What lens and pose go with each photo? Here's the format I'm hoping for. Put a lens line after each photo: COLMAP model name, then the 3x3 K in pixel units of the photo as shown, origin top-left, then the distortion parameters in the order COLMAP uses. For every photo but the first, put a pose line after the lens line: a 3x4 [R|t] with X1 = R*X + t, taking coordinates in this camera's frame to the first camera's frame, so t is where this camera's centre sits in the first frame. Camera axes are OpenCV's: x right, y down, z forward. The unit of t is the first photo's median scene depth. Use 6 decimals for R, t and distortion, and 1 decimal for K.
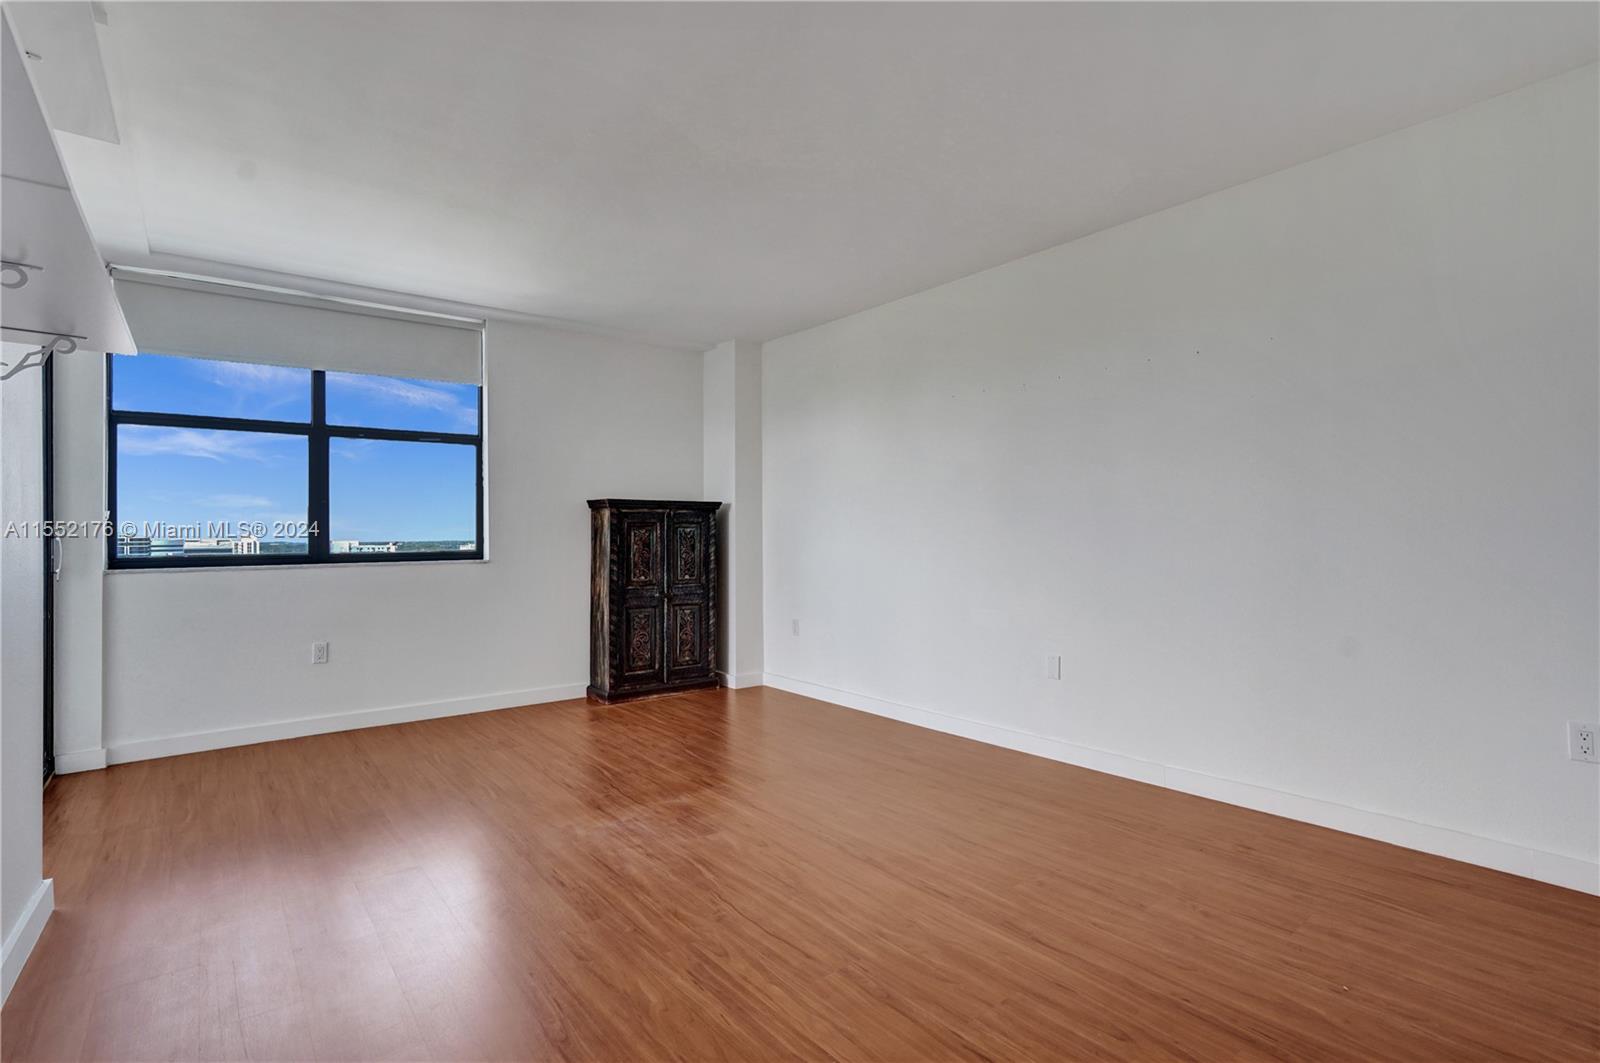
lens RADIAL K [[754.7, 0, 800.6], [0, 754.7, 536.1], [0, 0, 1]] dist [-0.045167, 0.018406]
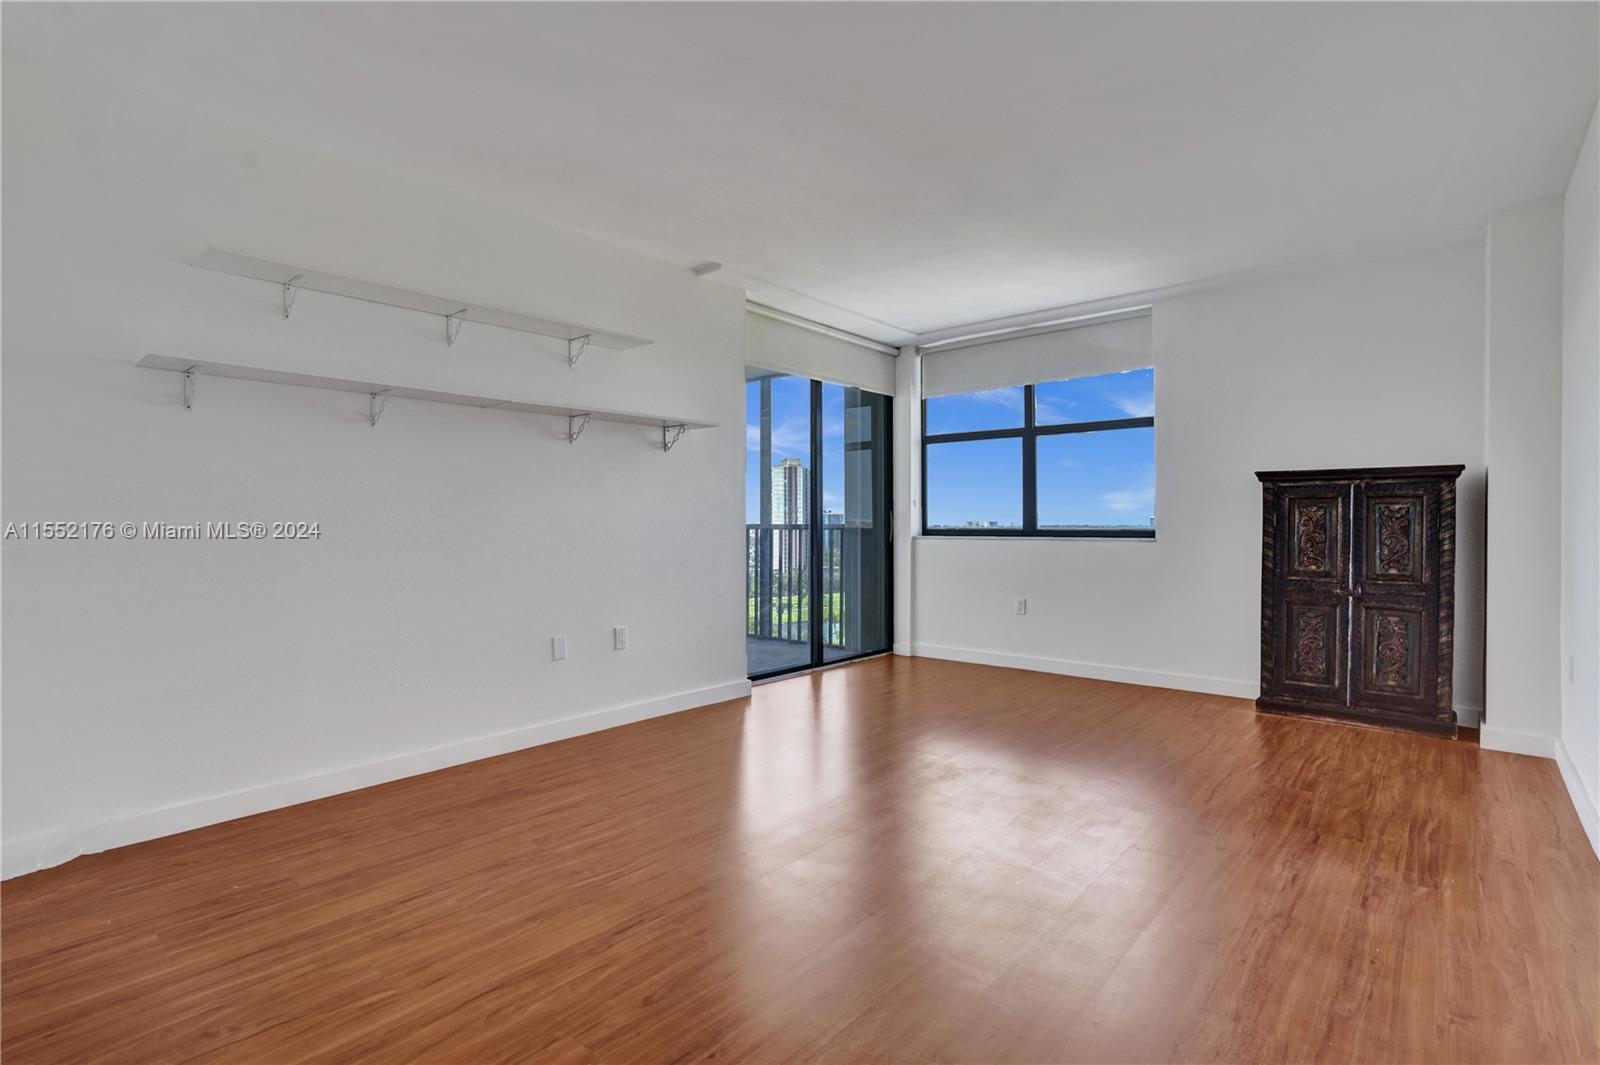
lens RADIAL K [[754.7, 0, 800.6], [0, 754.7, 537.1], [0, 0, 1]] dist [-0.045167, 0.018406]
pose [[0.179965, 0.027688, -0.983283, 0.465679], [0.001254, 0.999597, 0.028377, 0.000231], [0.983672, -0.006340, 0.179858, 0.323407]]
